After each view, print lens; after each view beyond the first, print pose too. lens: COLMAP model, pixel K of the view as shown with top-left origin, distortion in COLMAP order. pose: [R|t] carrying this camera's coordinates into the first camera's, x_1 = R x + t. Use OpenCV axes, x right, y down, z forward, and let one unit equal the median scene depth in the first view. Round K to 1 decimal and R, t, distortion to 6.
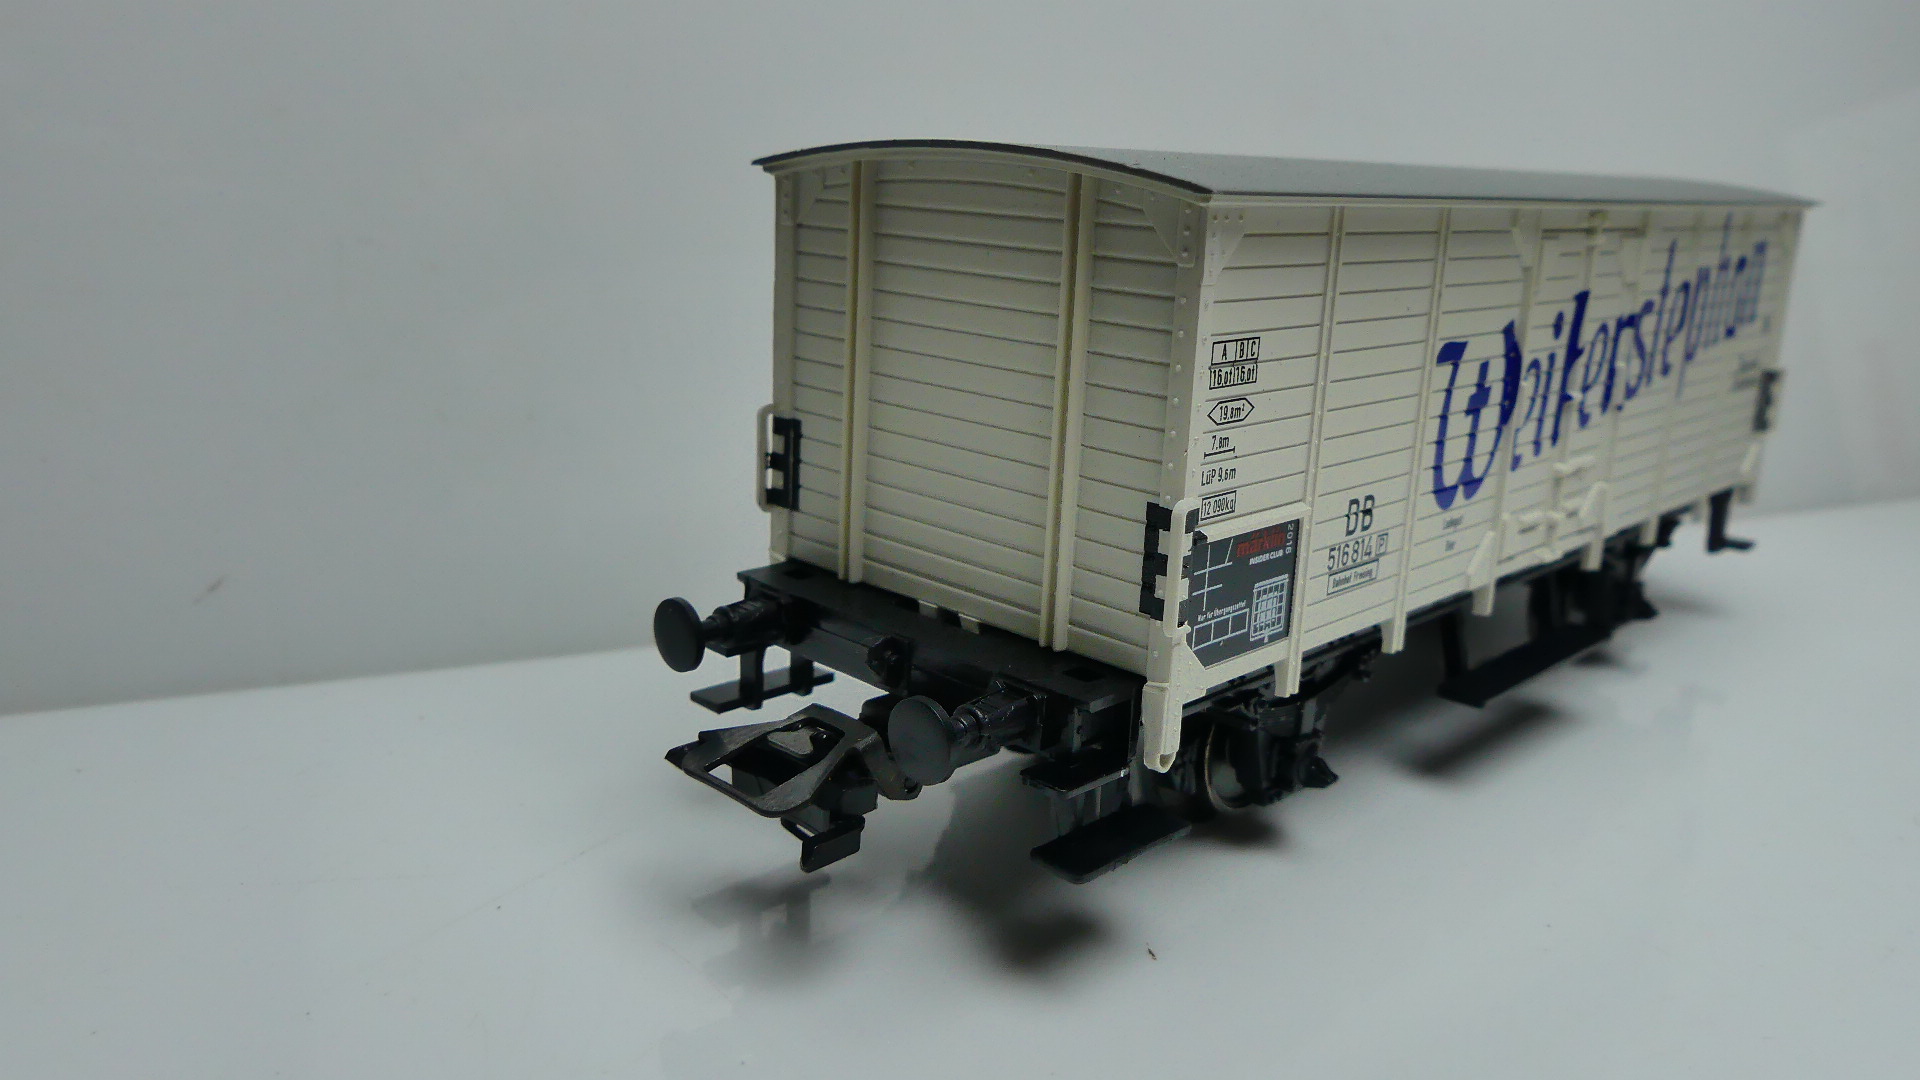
lens RADIAL K [[1451.2, 0, 960.0], [0, 1451.2, 540.0], [0, 0, 1]] dist [-0.014343, -0.001232]
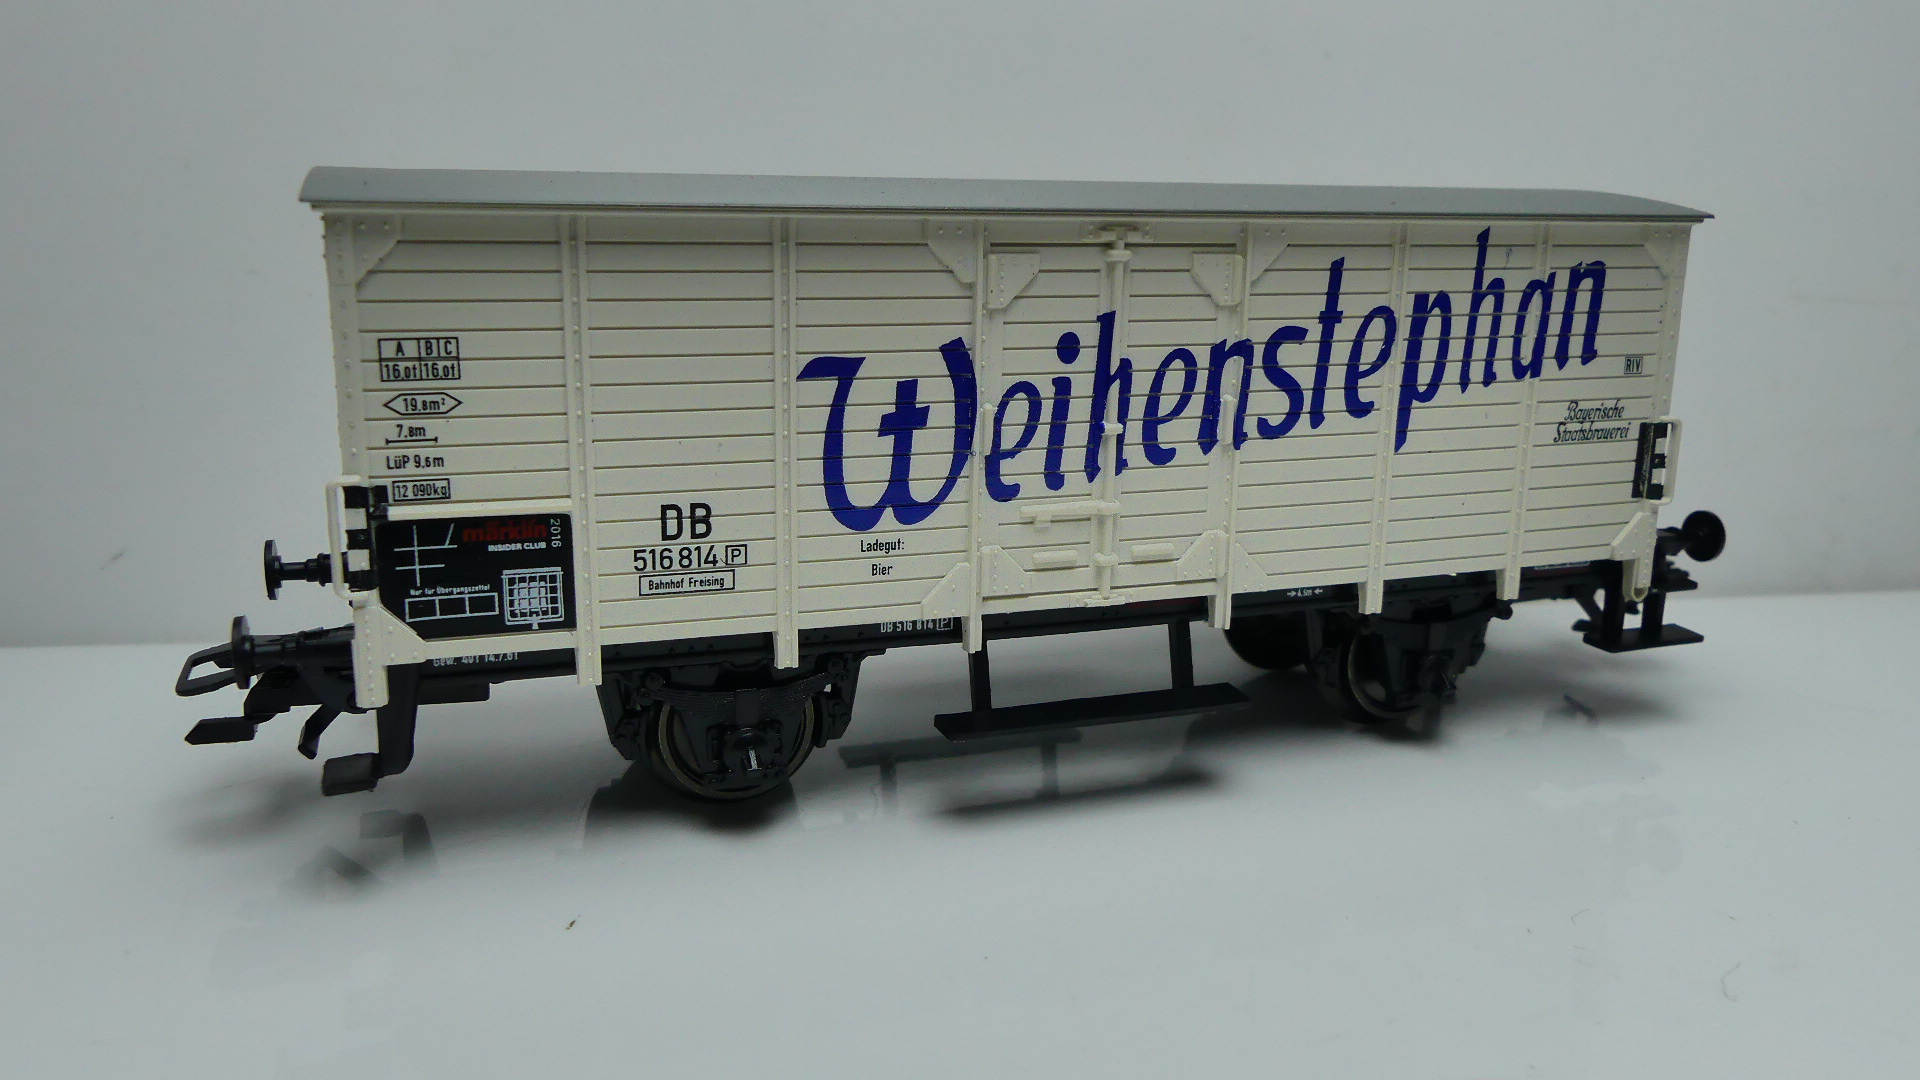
lens RADIAL K [[1453.9, 0, 962.2], [0, 1453.9, 561.9], [0, 0, 1]] dist [-0.001837, -0.001111]
pose [[0.895366, 0.085736, -0.436999, 0.940551], [-0.095273, 0.995451, 0.000096, -0.007923], [0.435020, 0.041548, 0.899462, 0.176525]]
